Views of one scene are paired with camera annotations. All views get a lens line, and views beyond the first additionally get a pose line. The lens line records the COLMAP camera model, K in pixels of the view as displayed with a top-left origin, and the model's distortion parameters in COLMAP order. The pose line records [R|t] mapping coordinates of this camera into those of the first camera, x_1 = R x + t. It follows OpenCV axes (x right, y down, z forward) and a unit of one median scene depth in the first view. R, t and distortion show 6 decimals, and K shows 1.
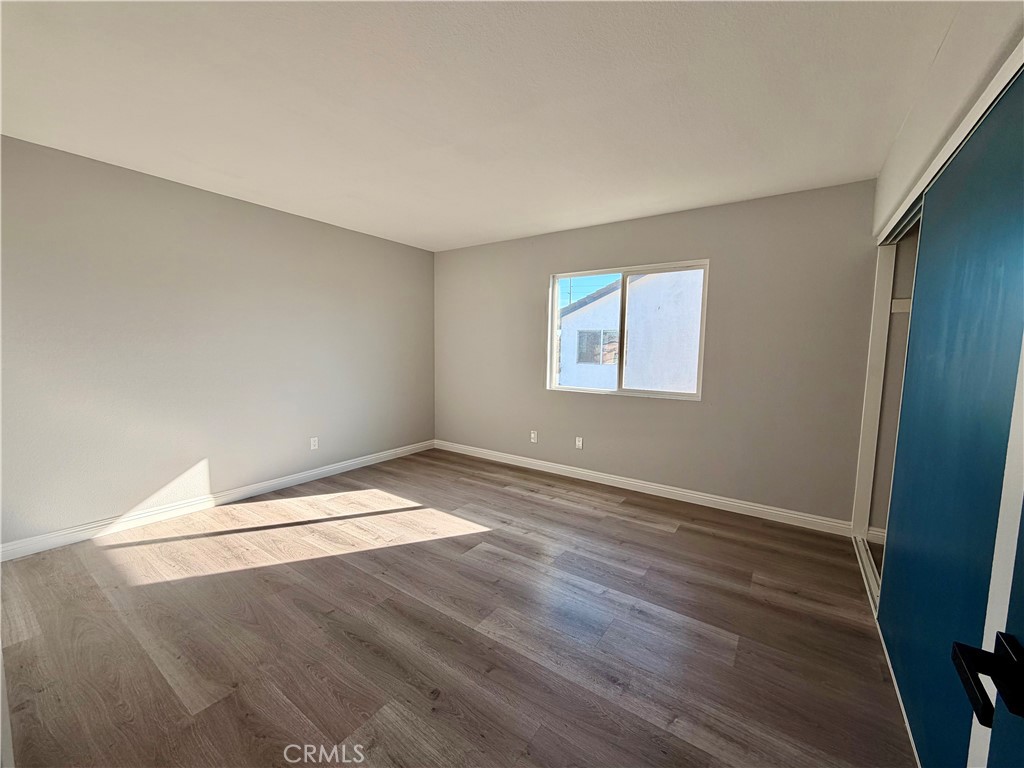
lens RADIAL K [[411.4, 0, 510.5], [0, 411.4, 384.7], [0, 0, 1]] dist [-0.000763, -0.000172]
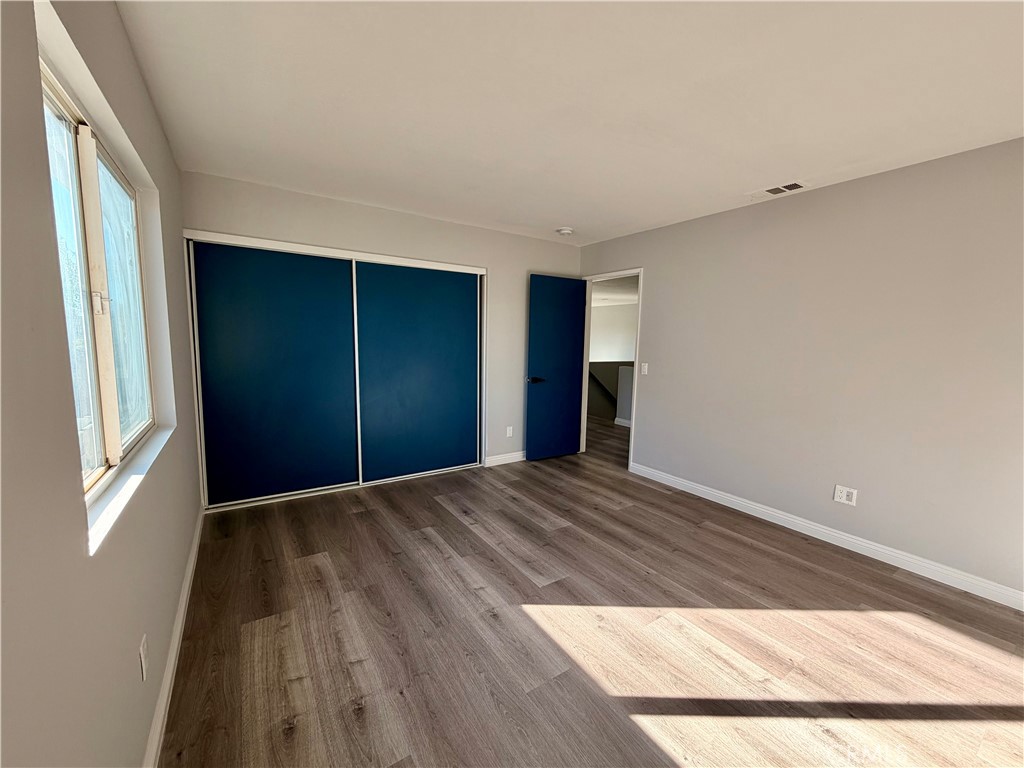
lens RADIAL K [[411.4, 0, 509.9], [0, 411.4, 385.6], [0, 0, 1]] dist [-0.000763, -0.000172]
pose [[-0.929441, -0.077128, 0.360818, -0.270072], [-0.000772, 0.978312, 0.207134, -0.181179], [-0.368969, 0.192241, -0.909343, 1.653132]]
